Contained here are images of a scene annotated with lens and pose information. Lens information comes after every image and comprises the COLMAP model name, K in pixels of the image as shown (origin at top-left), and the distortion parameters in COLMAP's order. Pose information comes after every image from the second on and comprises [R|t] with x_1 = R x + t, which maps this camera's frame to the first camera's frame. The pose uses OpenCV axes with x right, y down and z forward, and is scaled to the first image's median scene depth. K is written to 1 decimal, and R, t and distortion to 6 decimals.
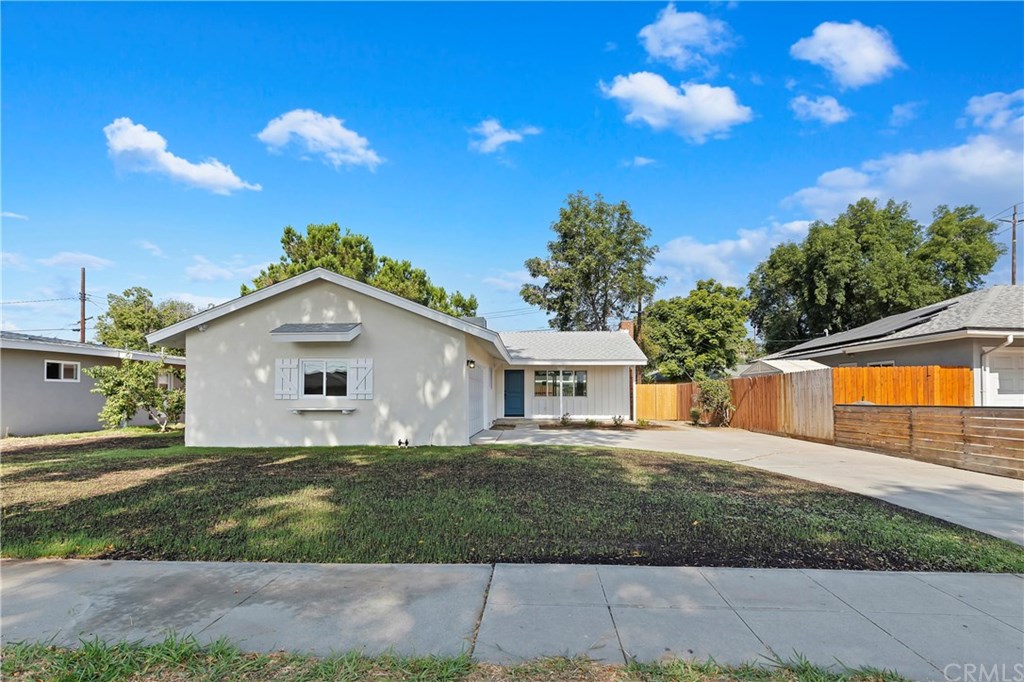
lens RADIAL K [[500.4, 0, 495.2], [0, 500.4, 377.1], [0, 0, 1]] dist [0.007921, -0.000132]
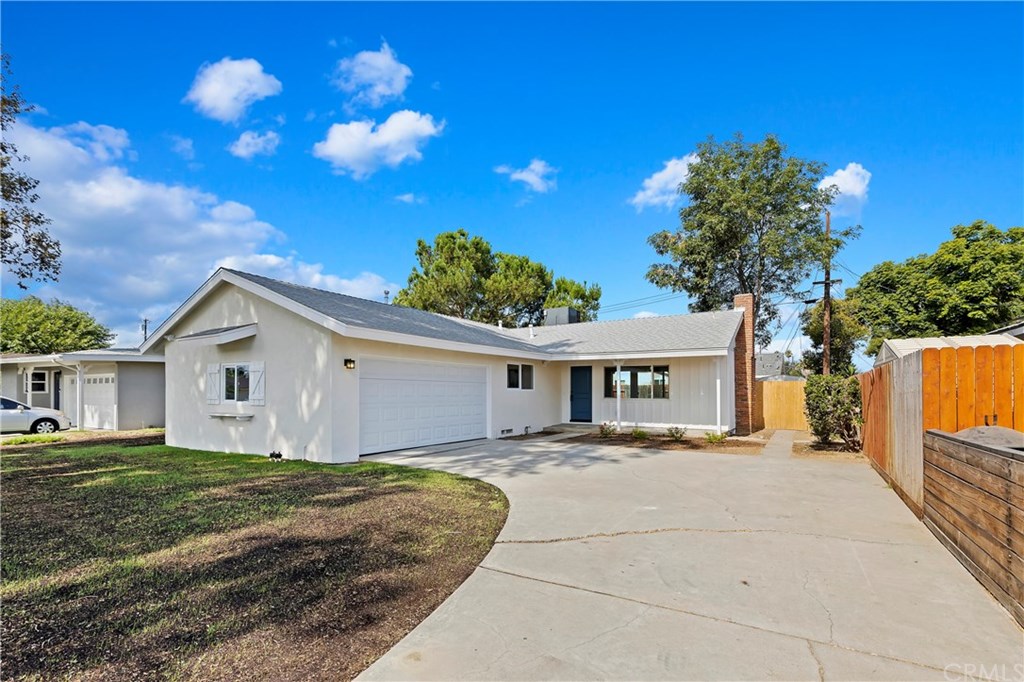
lens RADIAL K [[462.8, 0, 513.2], [0, 462.8, 384.9], [0, 0, 1]] dist [0.007858, -0.001739]
pose [[0.877962, -0.007195, -0.478677, 0.544982], [0.019331, 0.999604, 0.020430, -0.004264], [0.478341, -0.027190, 0.877753, 0.455486]]
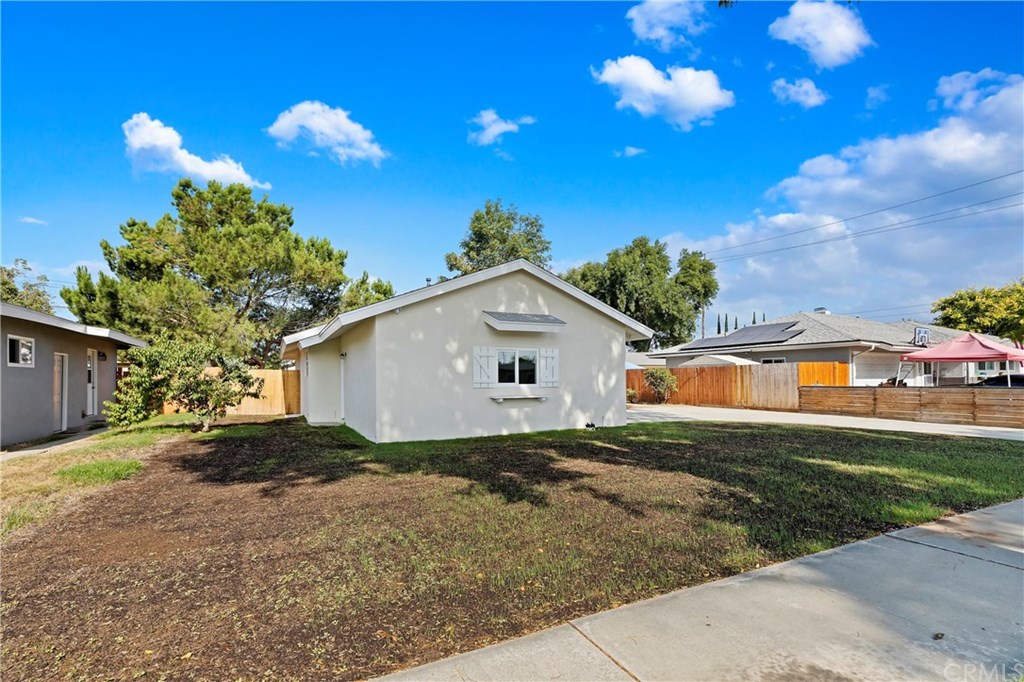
lens RADIAL K [[462.8, 0, 495.3], [0, 462.8, 379.2], [0, 0, 1]] dist [0.007858, -0.001739]
pose [[0.881307, -0.007634, 0.472482, -0.807088], [-0.010399, 0.999314, 0.035543, -0.007796], [-0.472429, -0.036238, 0.880623, 0.183309]]
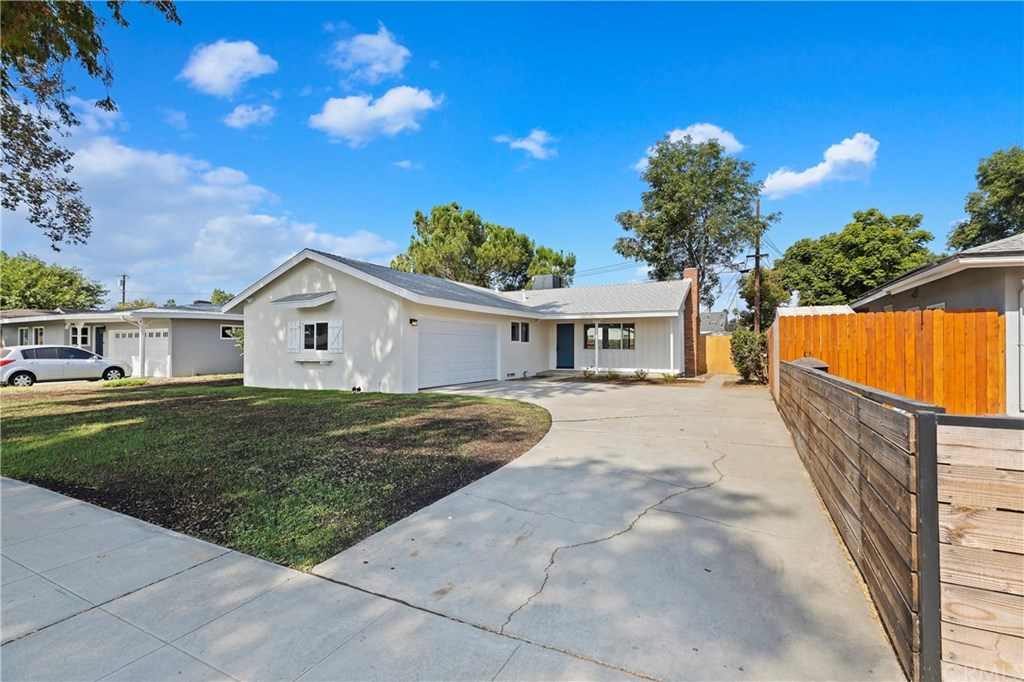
lens RADIAL K [[462.8, 0, 516.6], [0, 462.8, 339.7], [0, 0, 1]] dist [0.007858, -0.001739]
pose [[0.916411, -0.008625, -0.400145, 0.582066], [0.017833, 0.999655, 0.019293, -0.003820], [0.399841, -0.024816, 0.916249, 0.123488]]
